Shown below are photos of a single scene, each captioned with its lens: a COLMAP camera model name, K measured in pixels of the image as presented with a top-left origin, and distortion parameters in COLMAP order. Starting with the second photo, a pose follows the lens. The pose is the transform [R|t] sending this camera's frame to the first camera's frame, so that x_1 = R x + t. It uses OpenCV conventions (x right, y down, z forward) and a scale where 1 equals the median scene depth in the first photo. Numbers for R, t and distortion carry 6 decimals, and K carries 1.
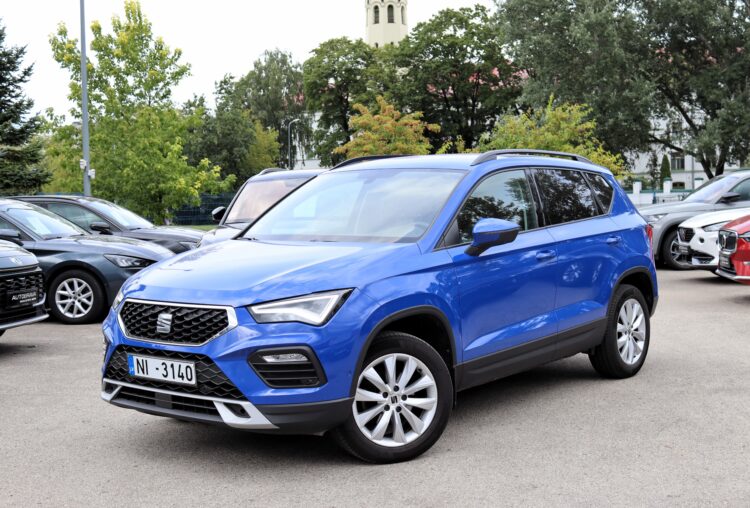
lens RADIAL K [[655.7, 0, 375.0], [0, 655.7, 254.0], [0, 0, 1]] dist [-0.168593, 0.132197]
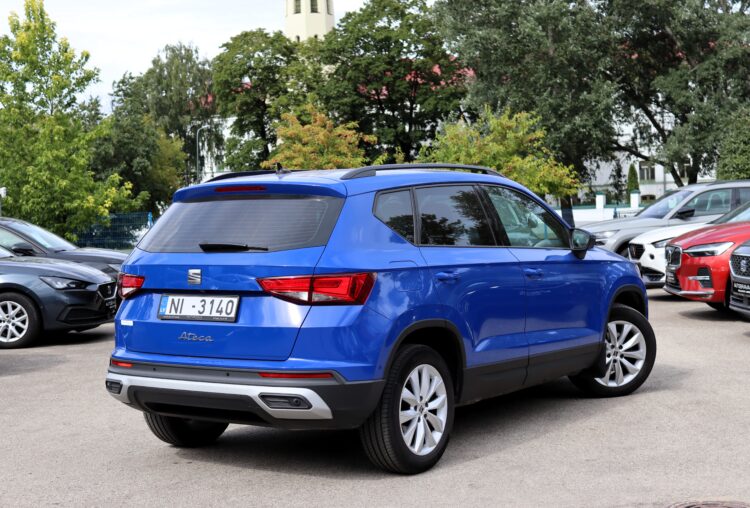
lens RADIAL K [[578.9, 0, 375.0], [0, 578.9, 254.0], [0, 0, 1]] dist [-0.156982, 0.077223]
pose [[0.997347, -0.011629, 0.071855, 0.046500], [0.012904, 0.999767, -0.017301, -0.022601], [-0.071637, 0.018182, 0.997265, 0.245365]]
